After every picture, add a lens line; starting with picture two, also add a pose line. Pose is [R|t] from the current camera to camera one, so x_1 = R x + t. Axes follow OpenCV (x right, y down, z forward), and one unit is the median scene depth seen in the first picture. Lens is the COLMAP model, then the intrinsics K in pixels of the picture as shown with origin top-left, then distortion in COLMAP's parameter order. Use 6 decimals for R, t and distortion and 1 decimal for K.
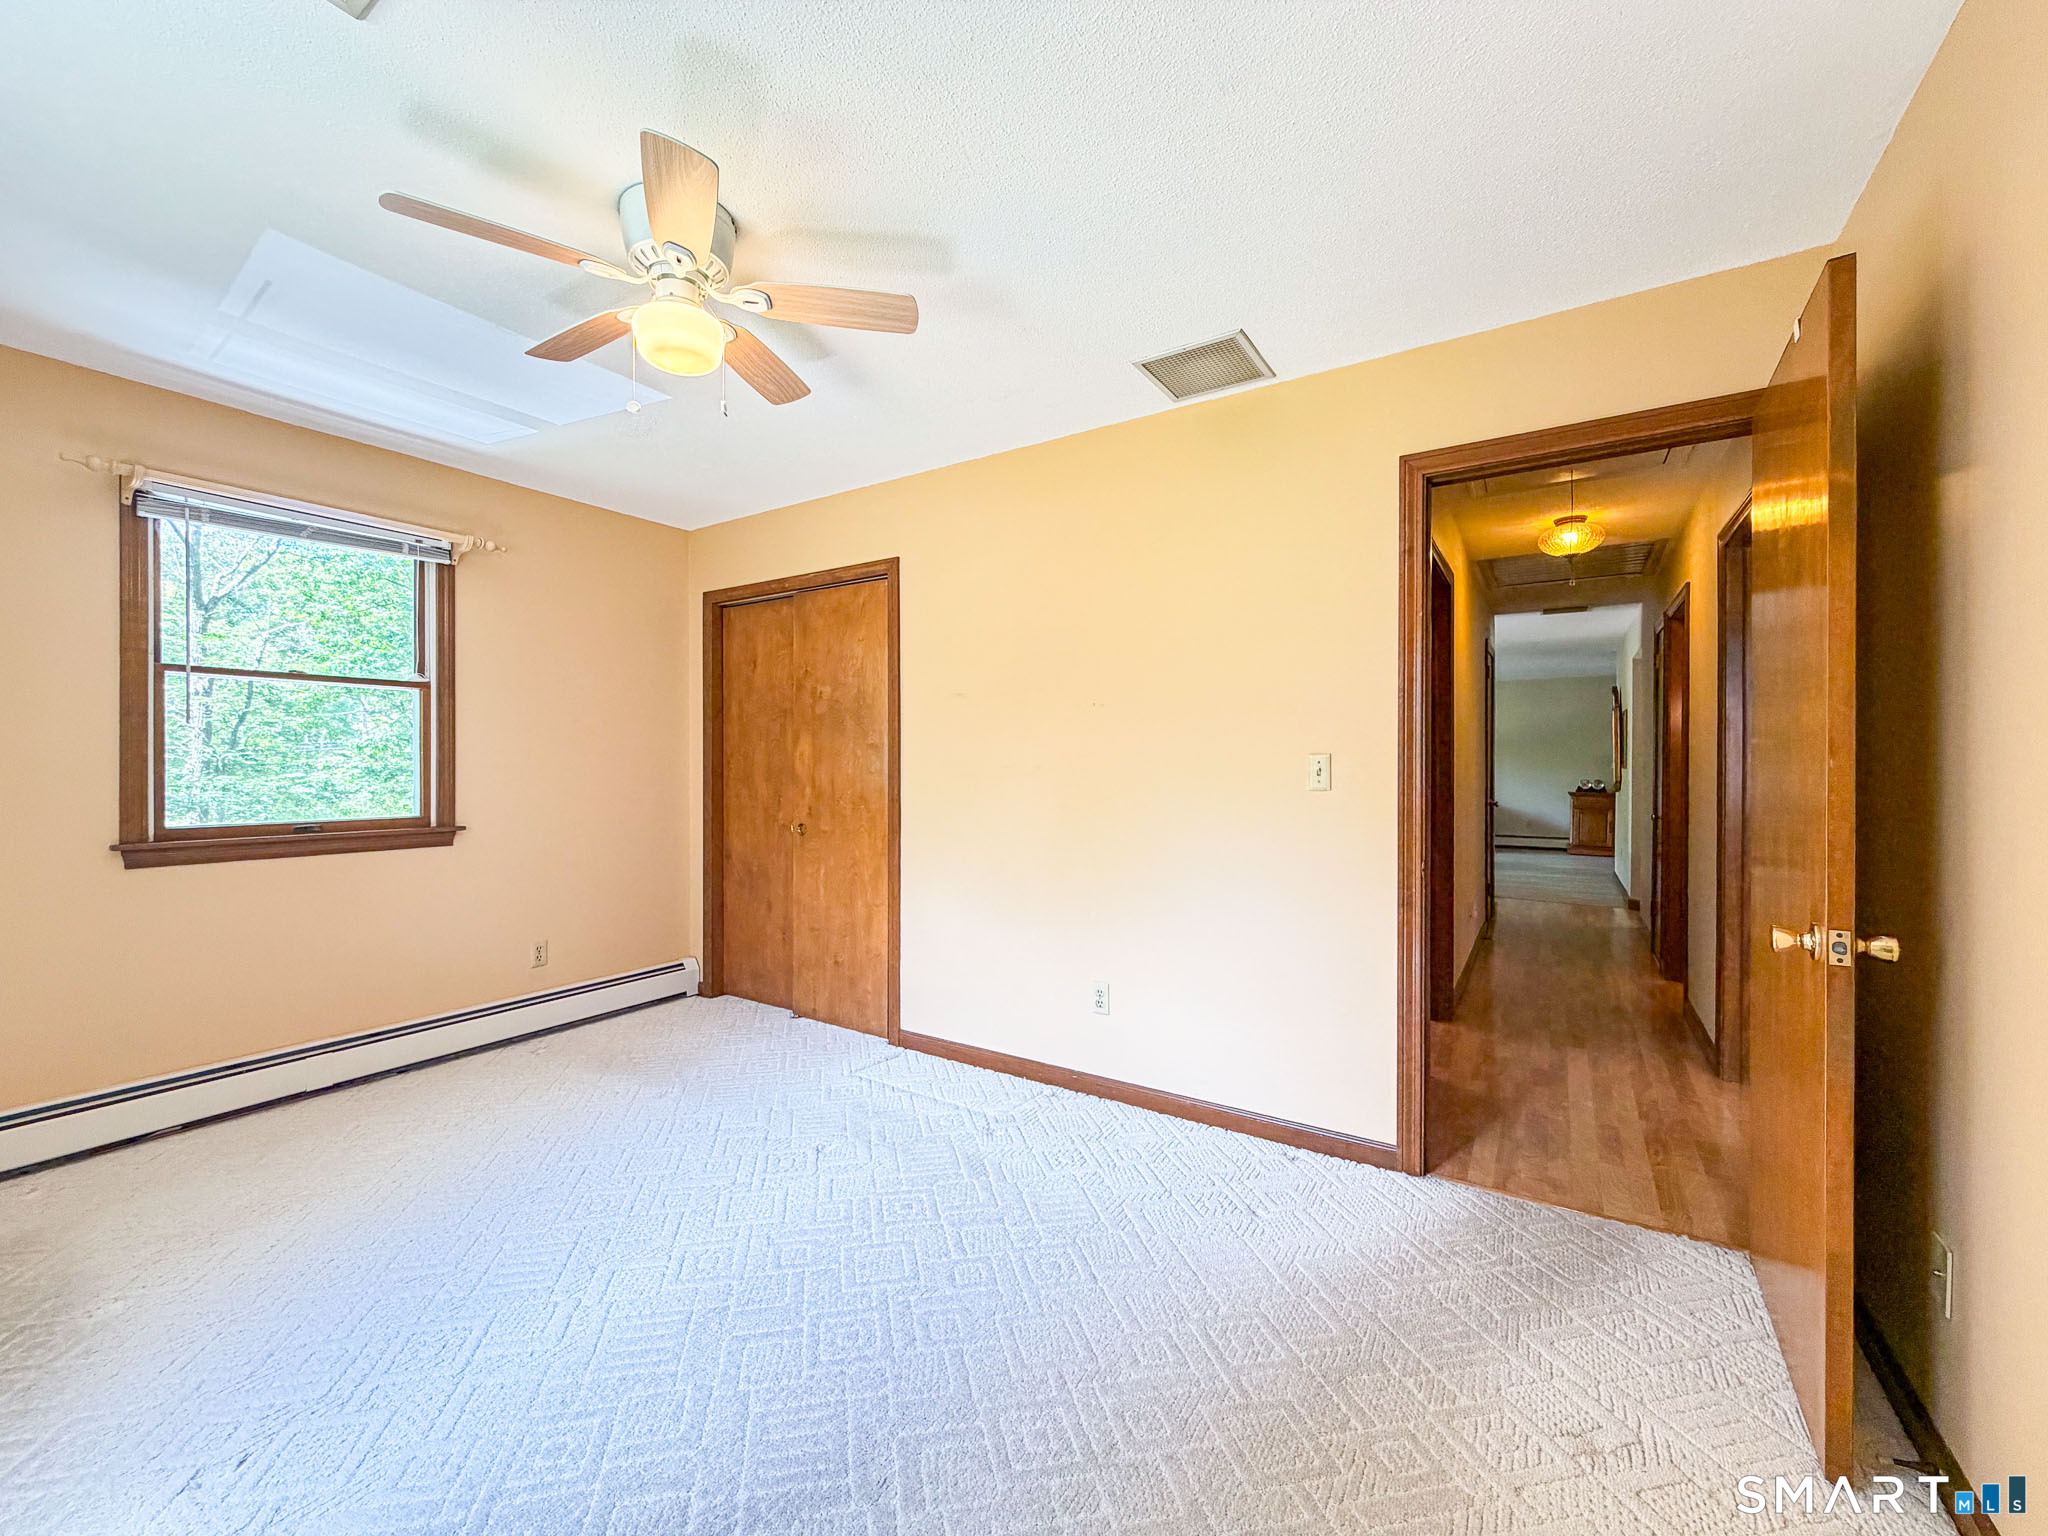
lens RADIAL K [[825.2, 0, 1019.1], [0, 825.2, 770.7], [0, 0, 1]] dist [0.000474, 0.000089]
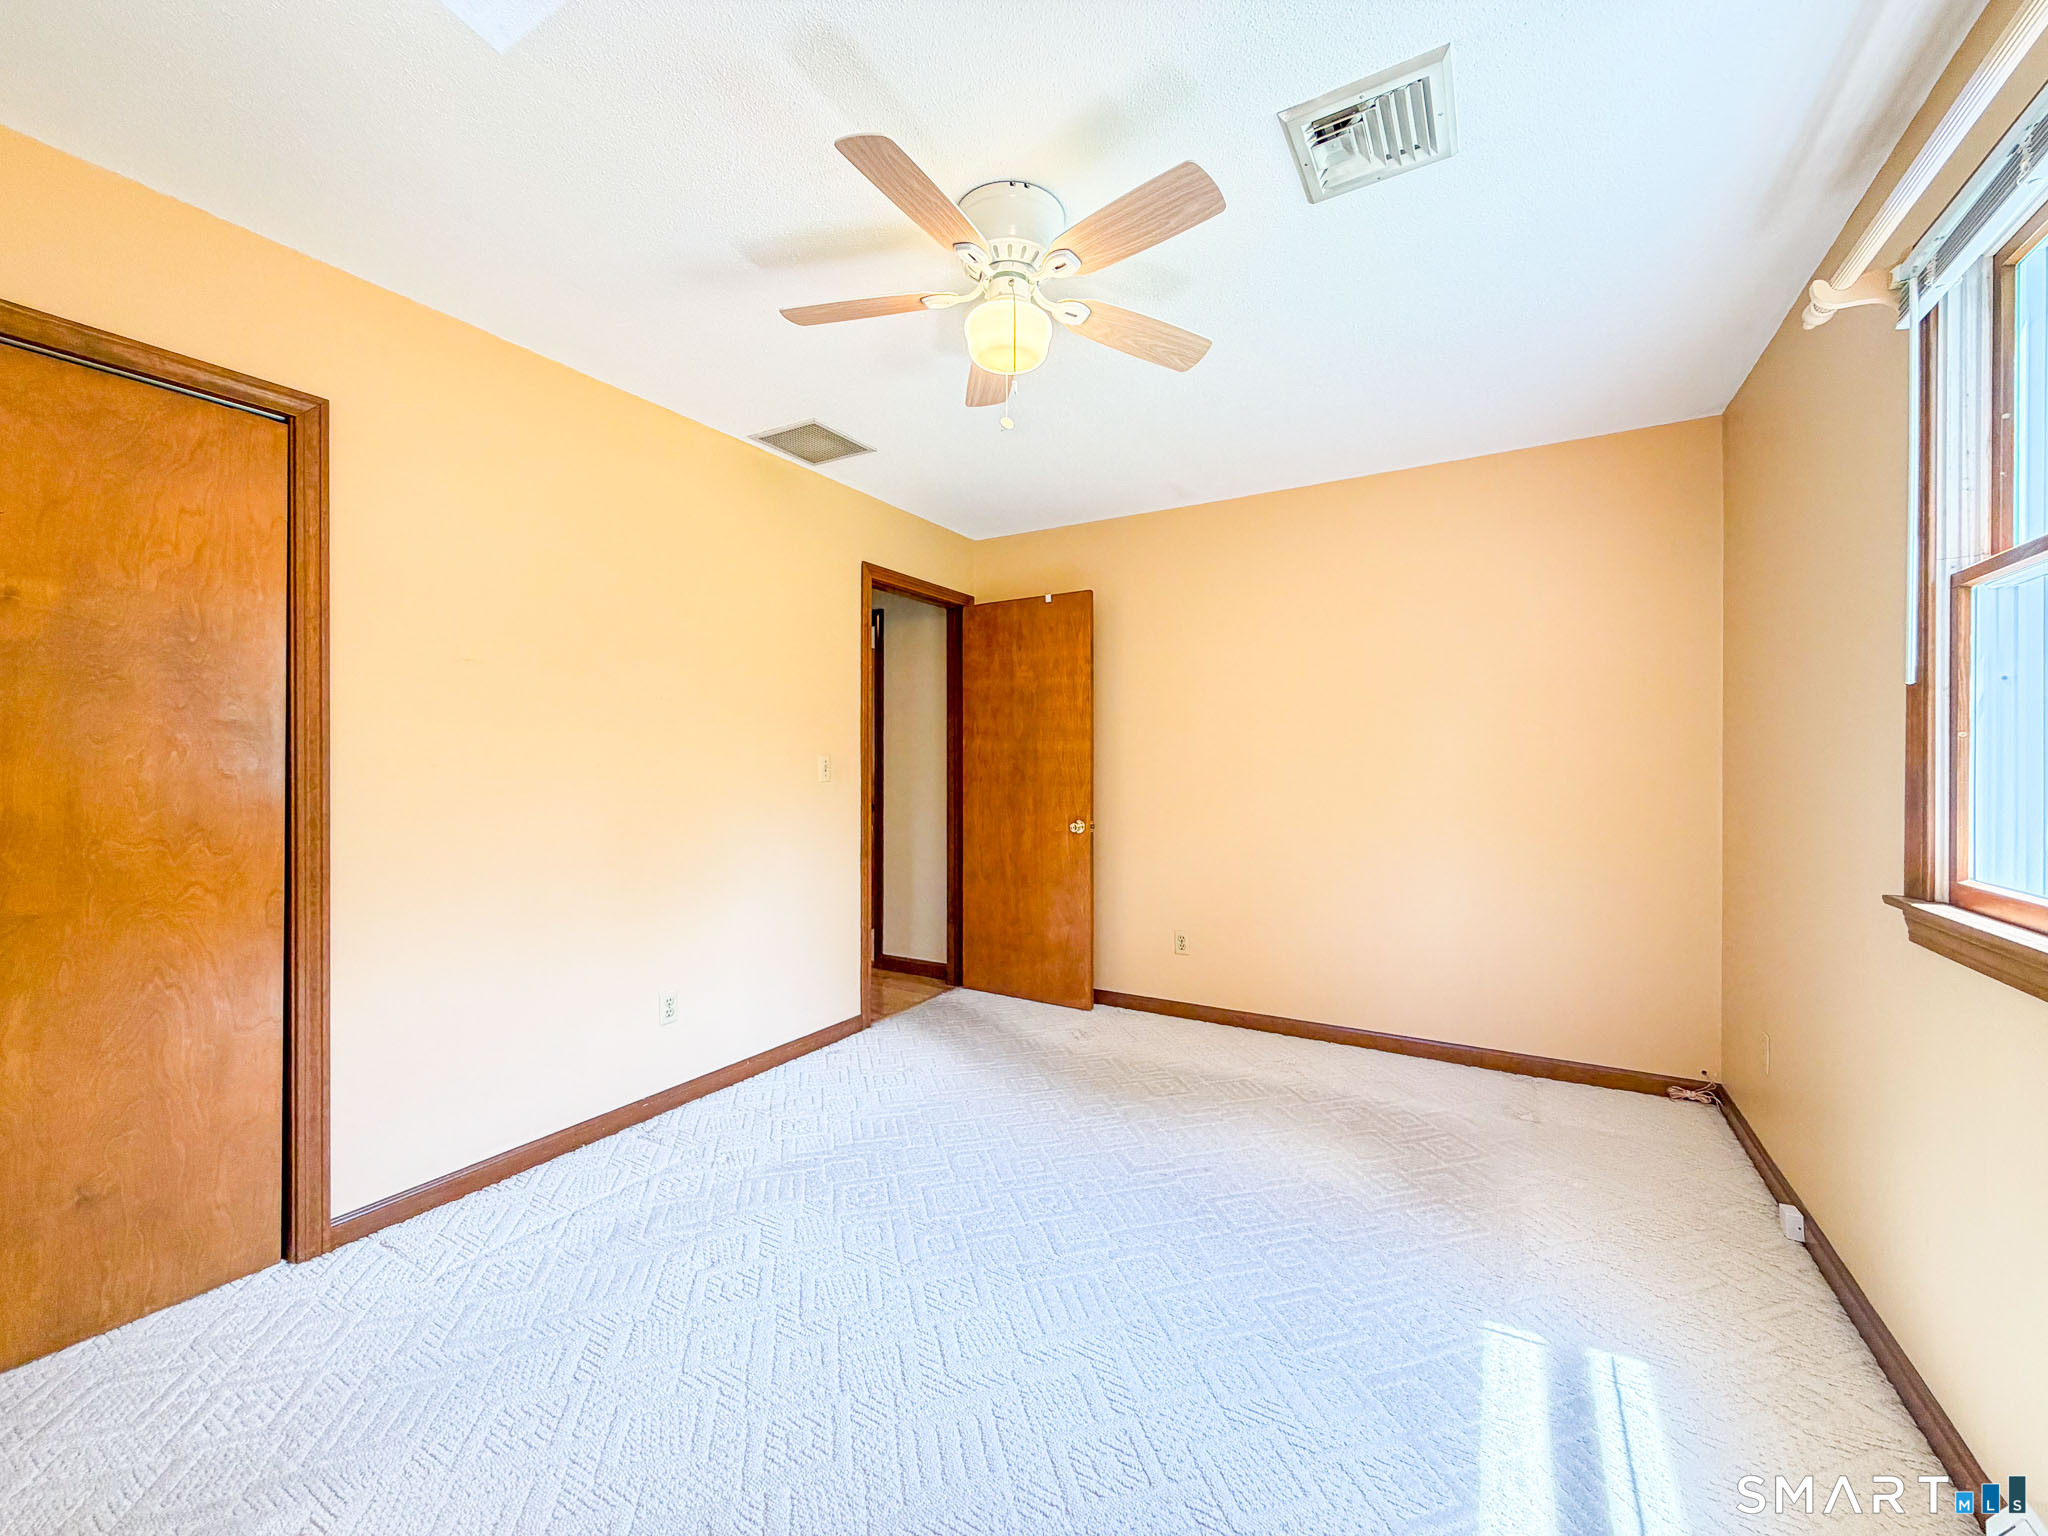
lens RADIAL K [[825.2, 0, 1019.1], [0, 825.2, 770.7], [0, 0, 1]] dist [0.000474, 0.000089]
pose [[-0.049863, -0.012045, 0.998683, -0.728401], [0.001673, 0.999925, 0.012143, -0.007519], [-0.998755, 0.002276, -0.049839, 0.535238]]
